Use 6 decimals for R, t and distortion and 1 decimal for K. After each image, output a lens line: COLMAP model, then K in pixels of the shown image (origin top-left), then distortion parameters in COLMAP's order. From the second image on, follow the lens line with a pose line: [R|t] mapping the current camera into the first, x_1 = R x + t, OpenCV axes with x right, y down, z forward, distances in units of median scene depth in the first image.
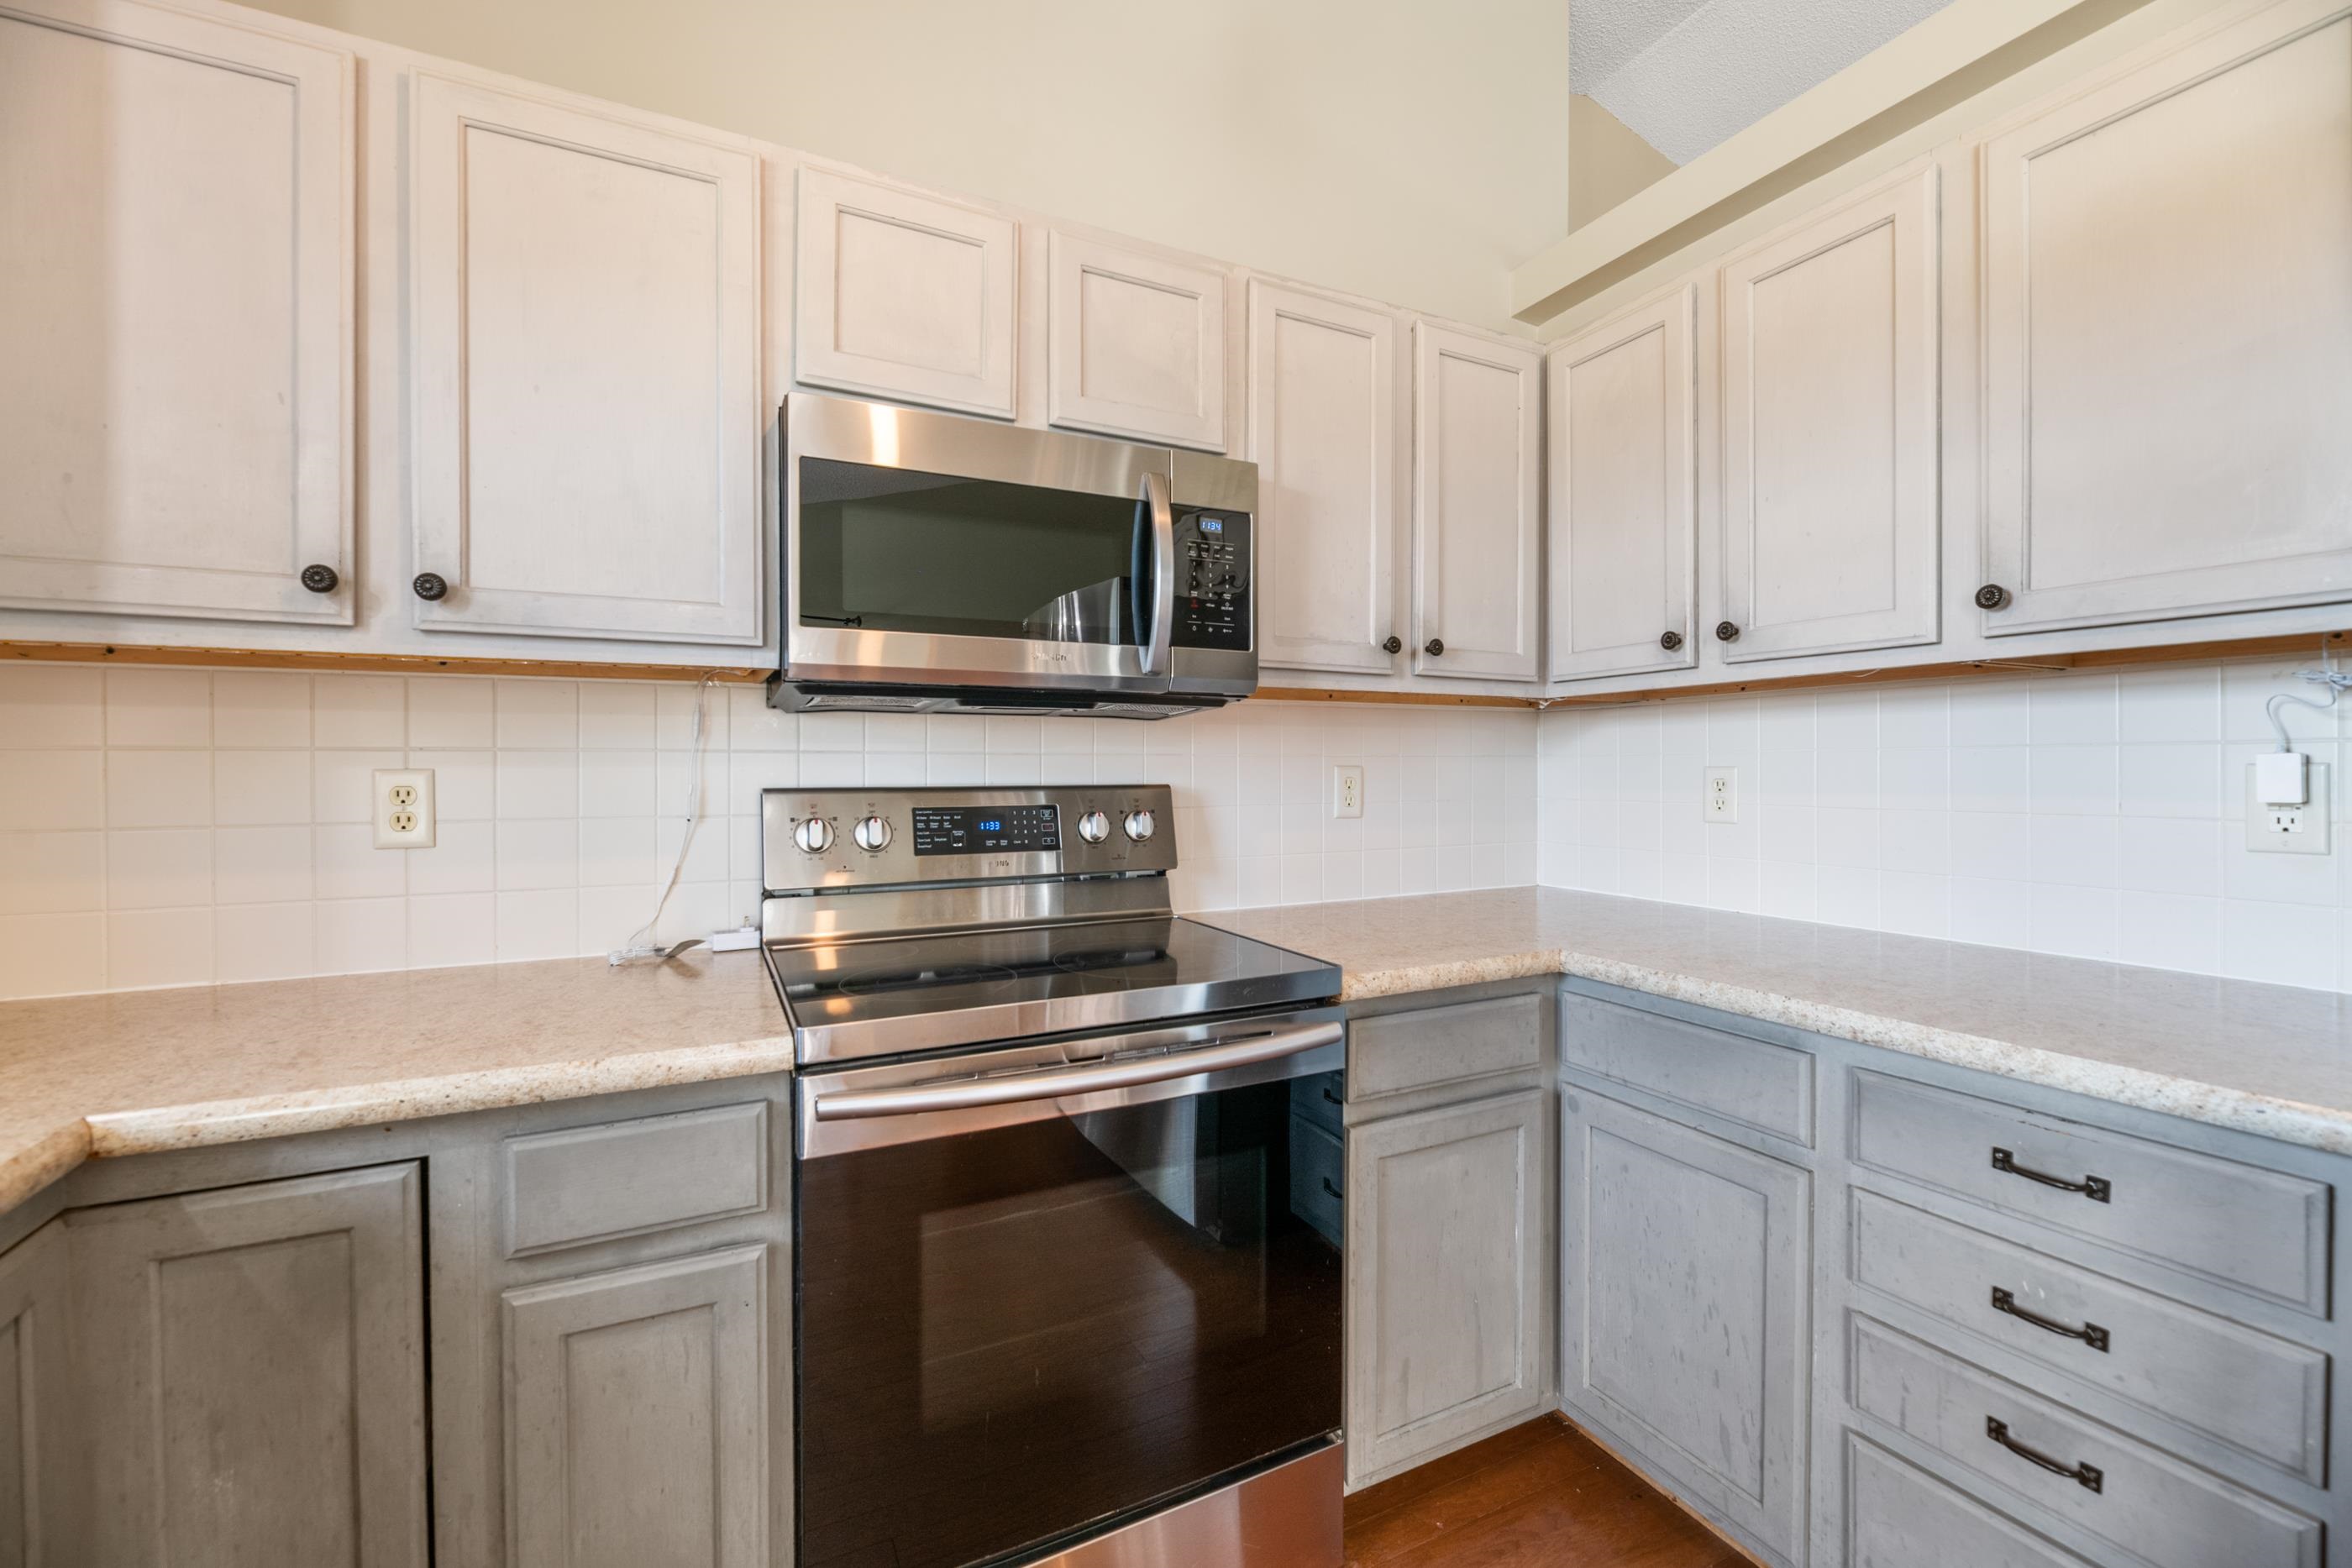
lens RADIAL K [[963.1, 0, 1162.6], [0, 963.1, 776.3], [0, 0, 1]] dist [-0.007373, -0.000246]
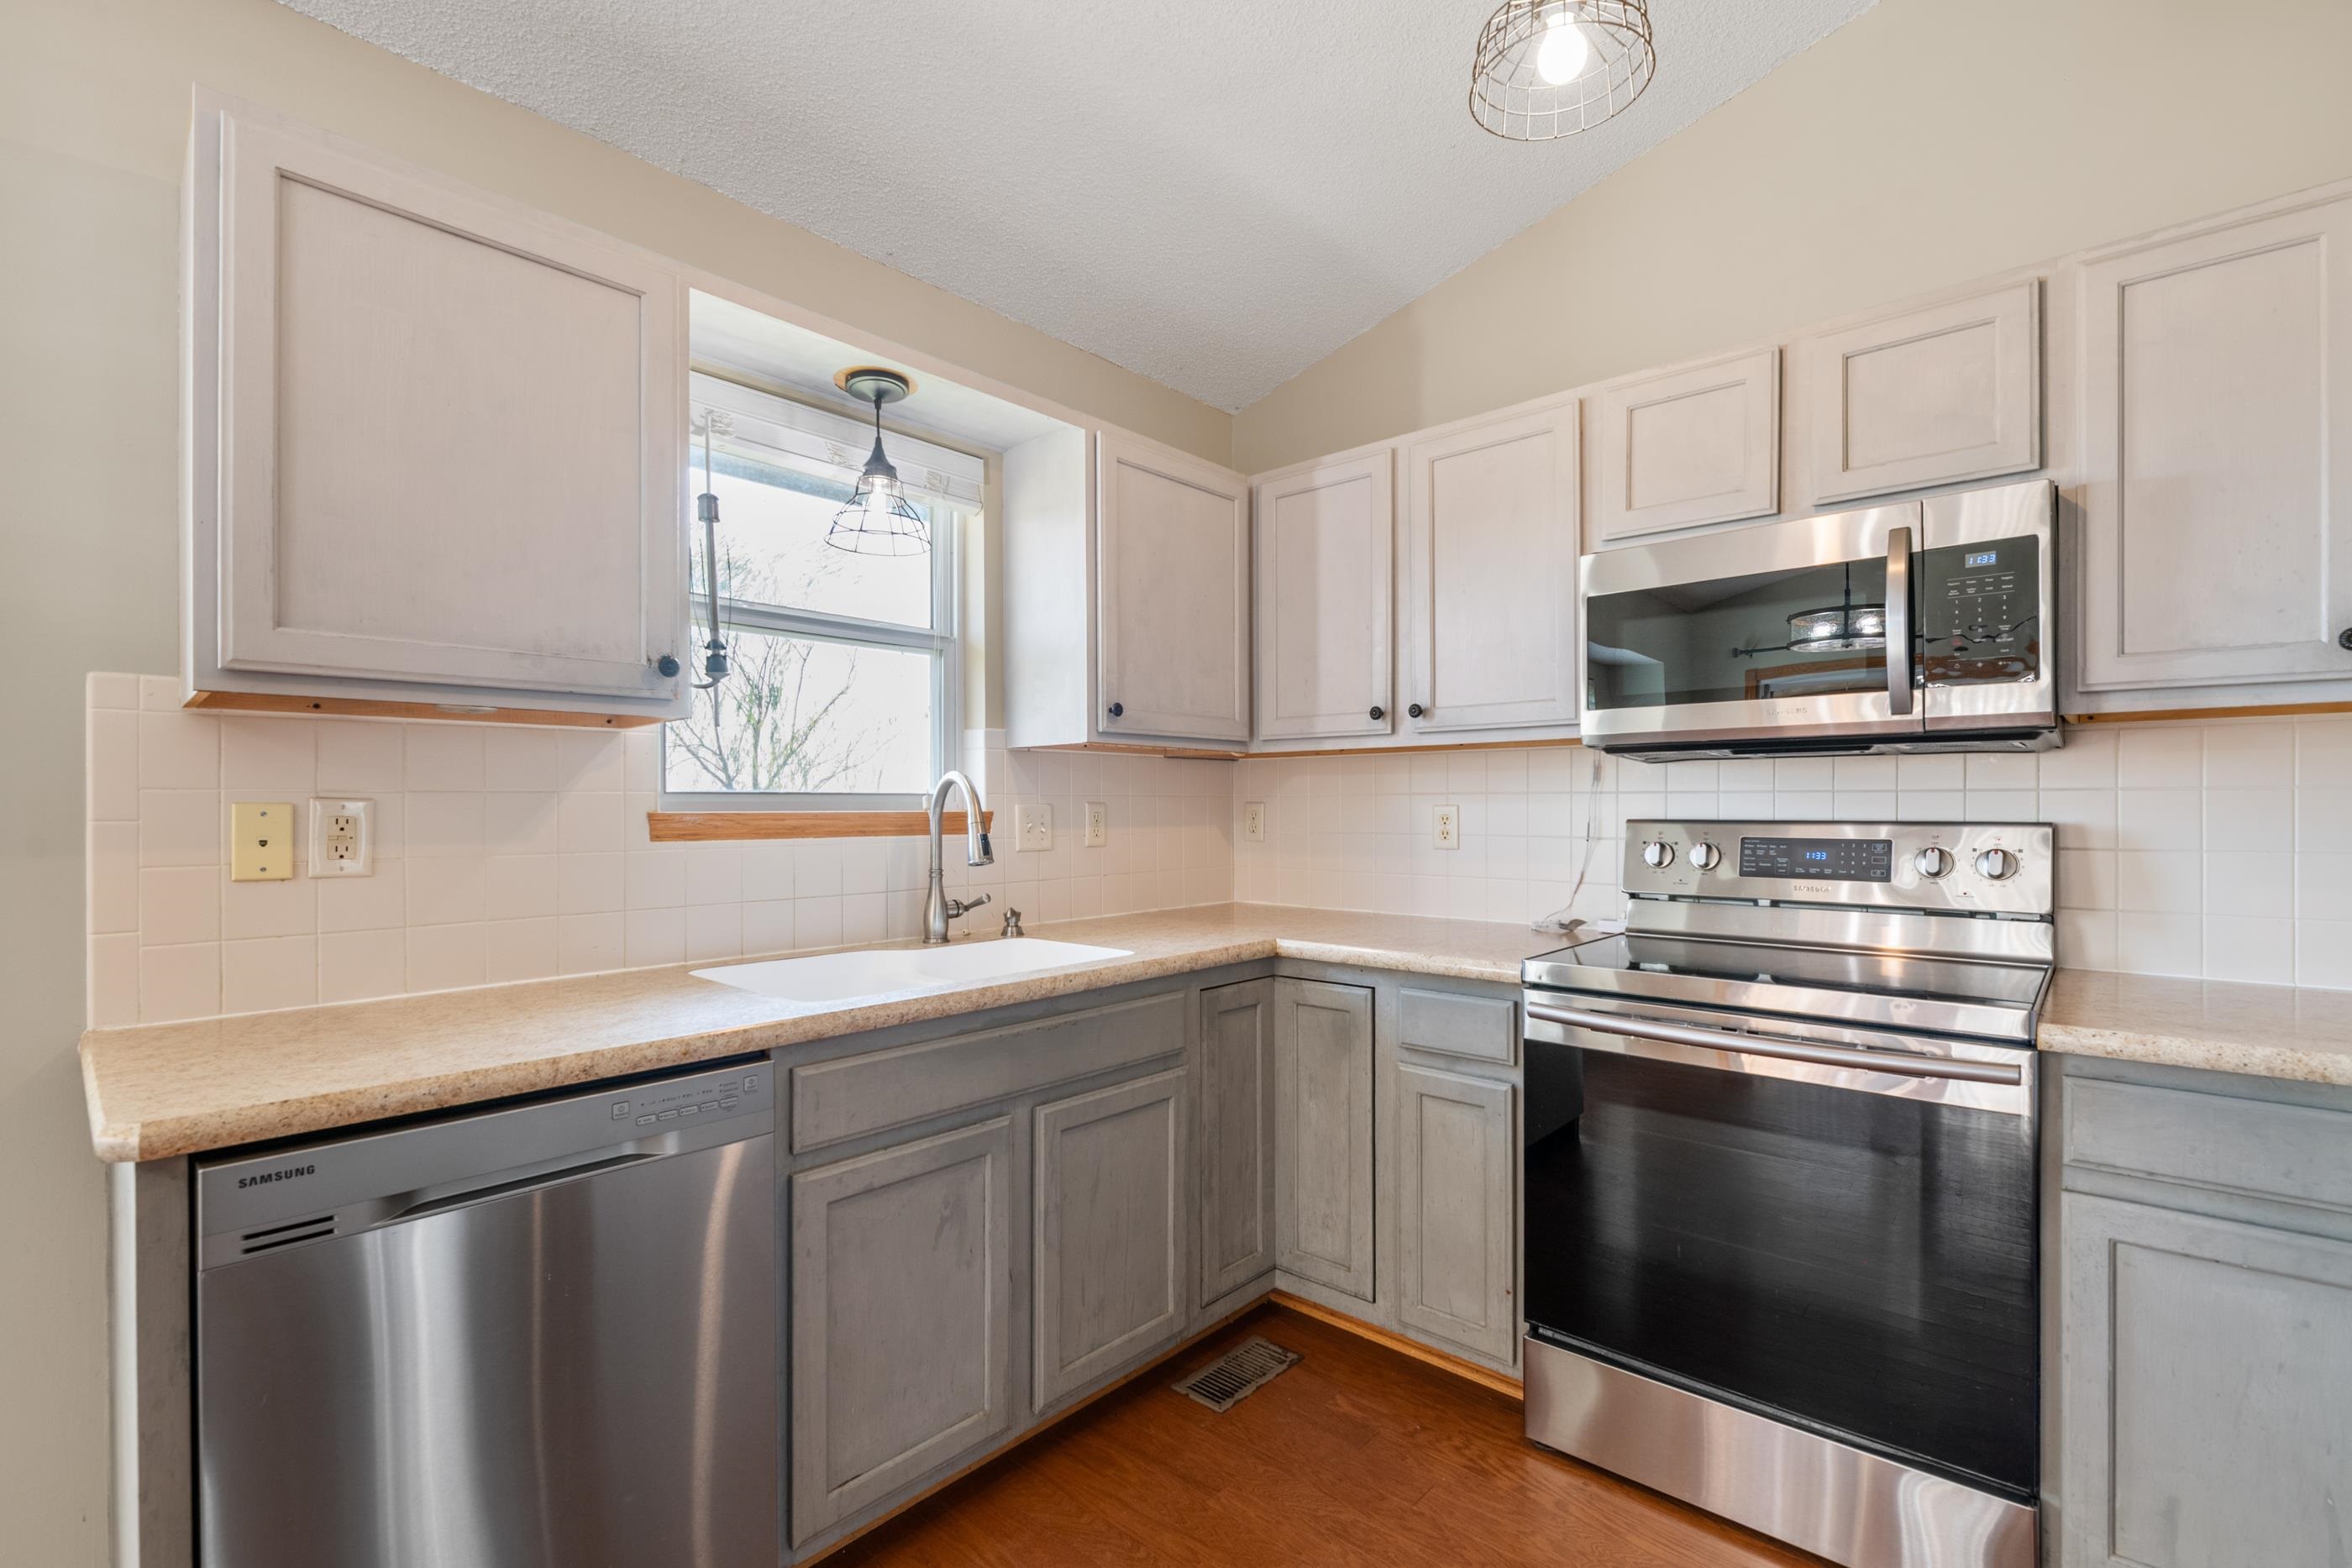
lens RADIAL K [[1037.1, 0, 1179.1], [0, 1037.1, 802.0], [0, 0, 1]] dist [-0.003363, -0.000440]
pose [[0.370193, -0.001164, -0.928954, 0.881668], [-0.005493, 0.999979, -0.003442, -0.003912], [0.928939, 0.006377, 0.370178, -0.188330]]
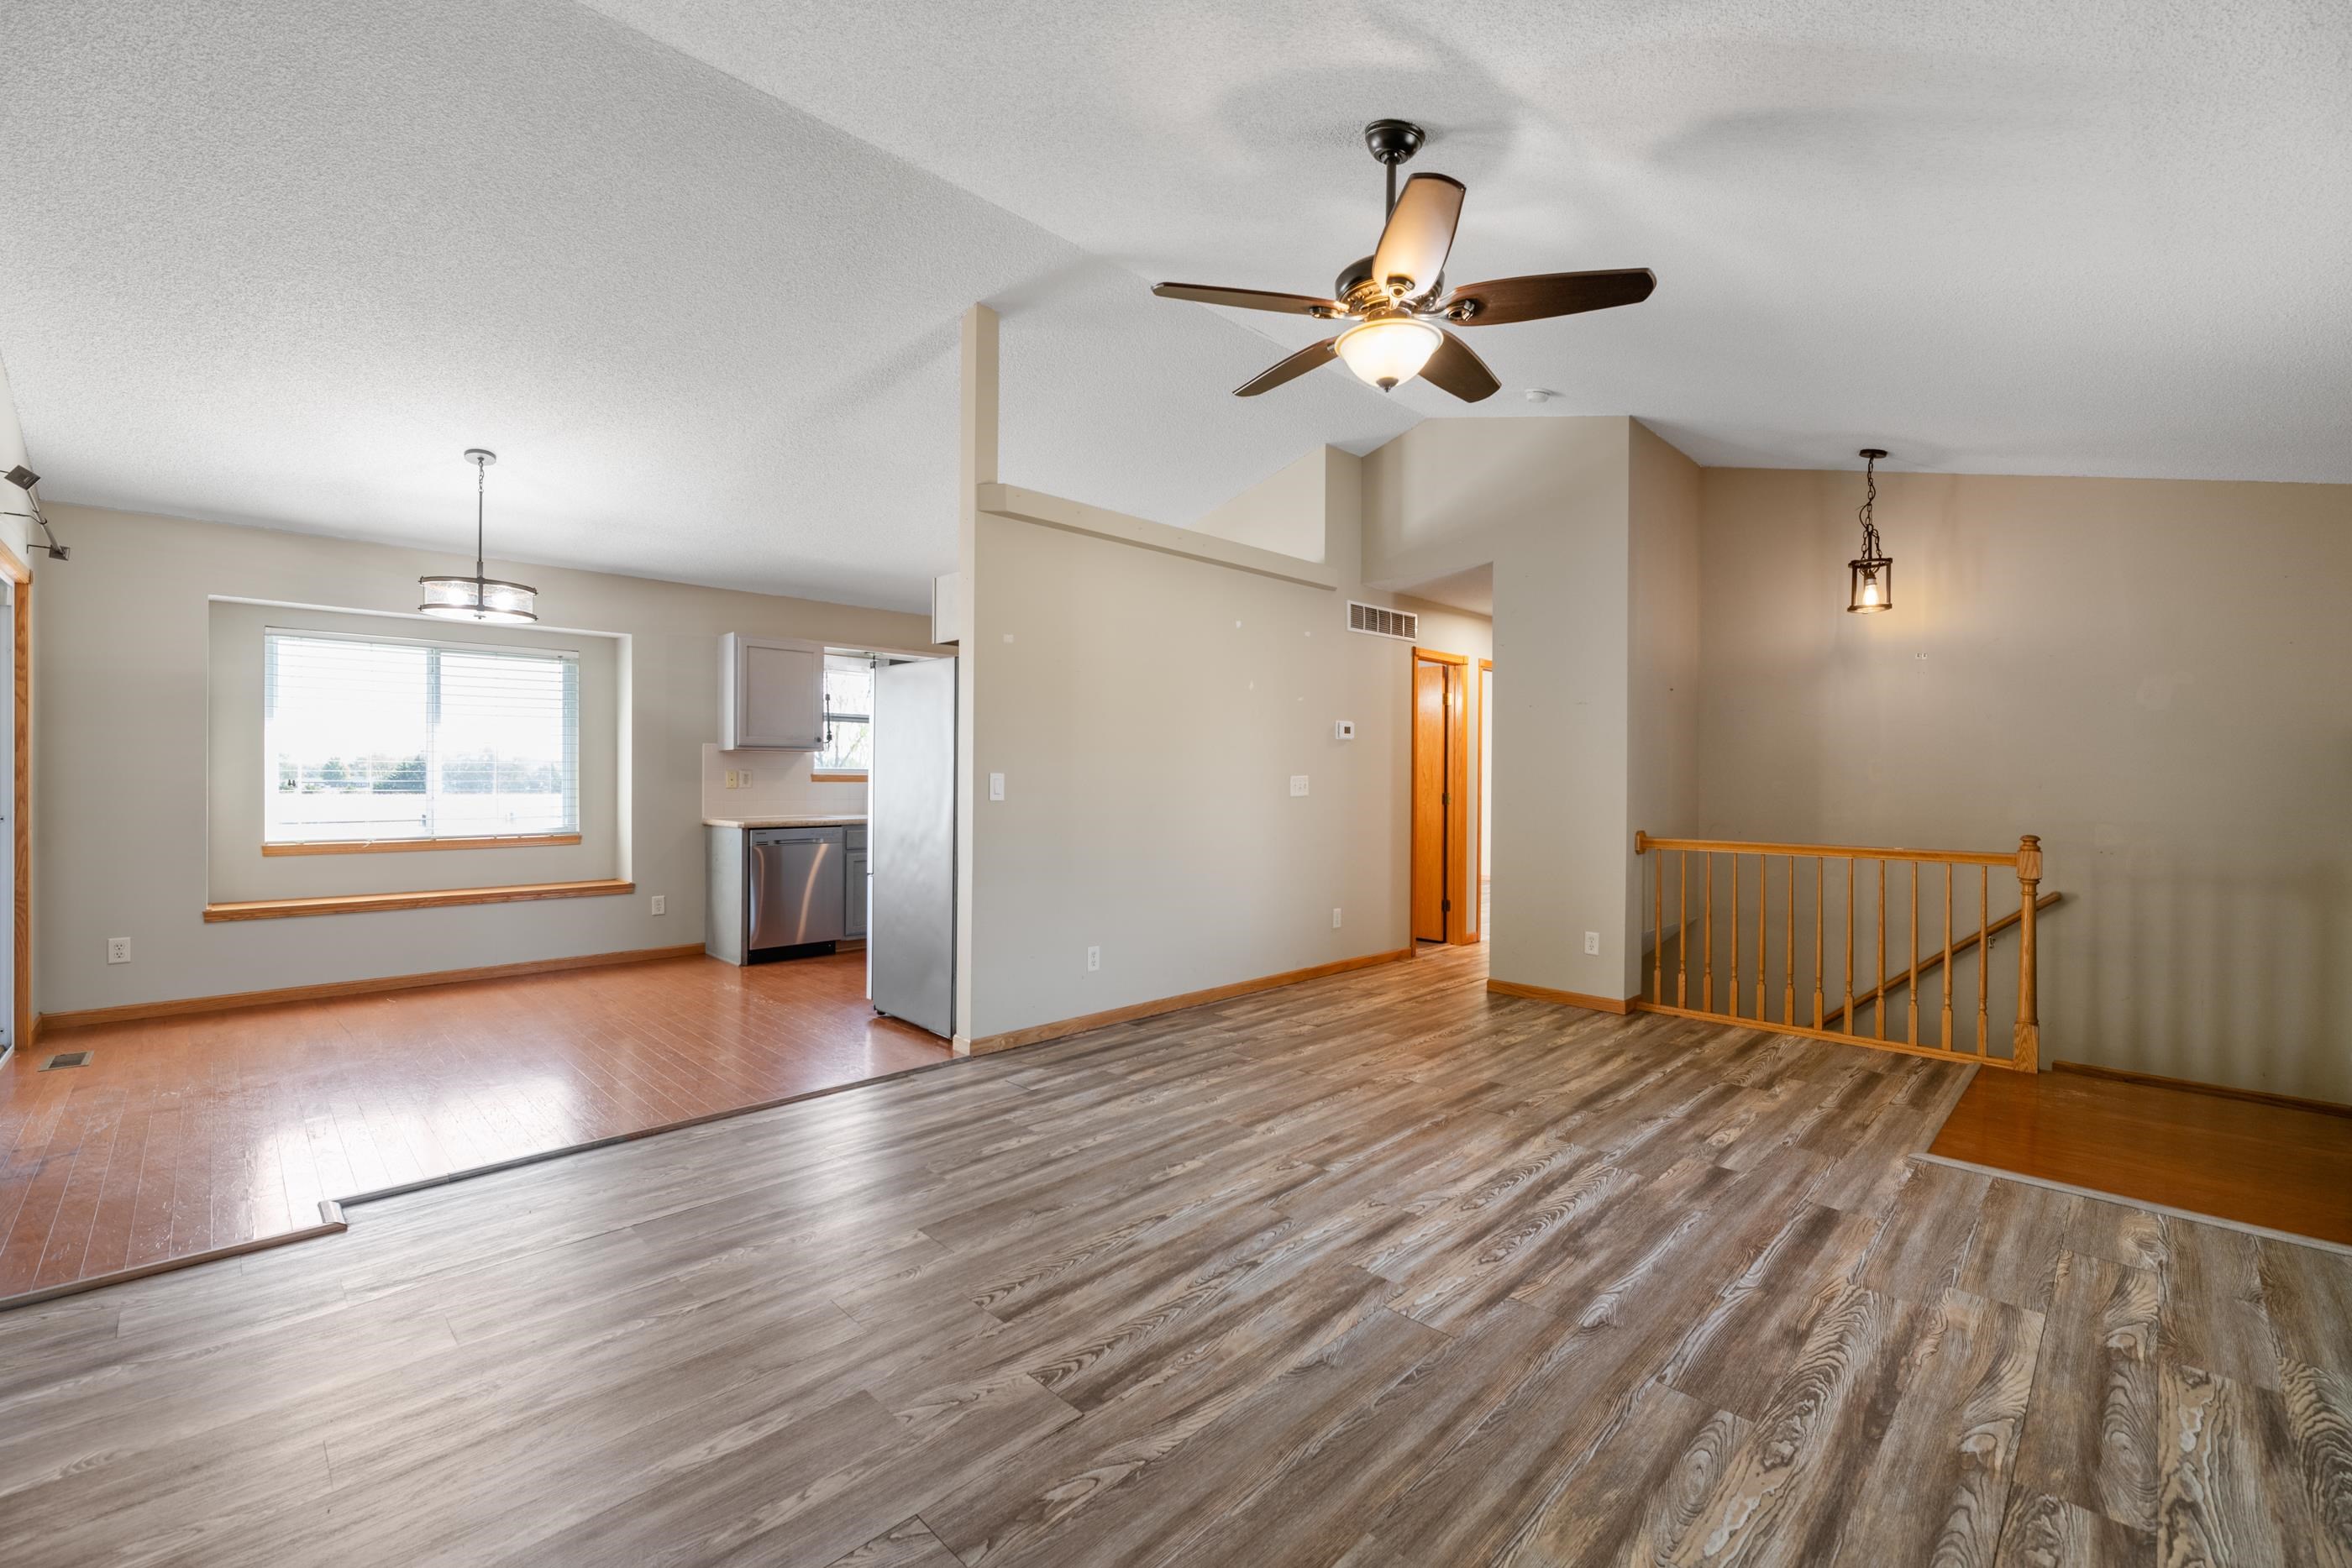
lens RADIAL K [[981.6, 0, 1173.8], [0, 981.6, 783.2], [0, 0, 1]] dist [-0.000348, -0.002975]
pose [[0.315417, 0.012143, -0.948876, 4.836340], [-0.016426, 0.999838, 0.007335, -0.011960], [0.948811, 0.013273, 0.315565, -0.160372]]
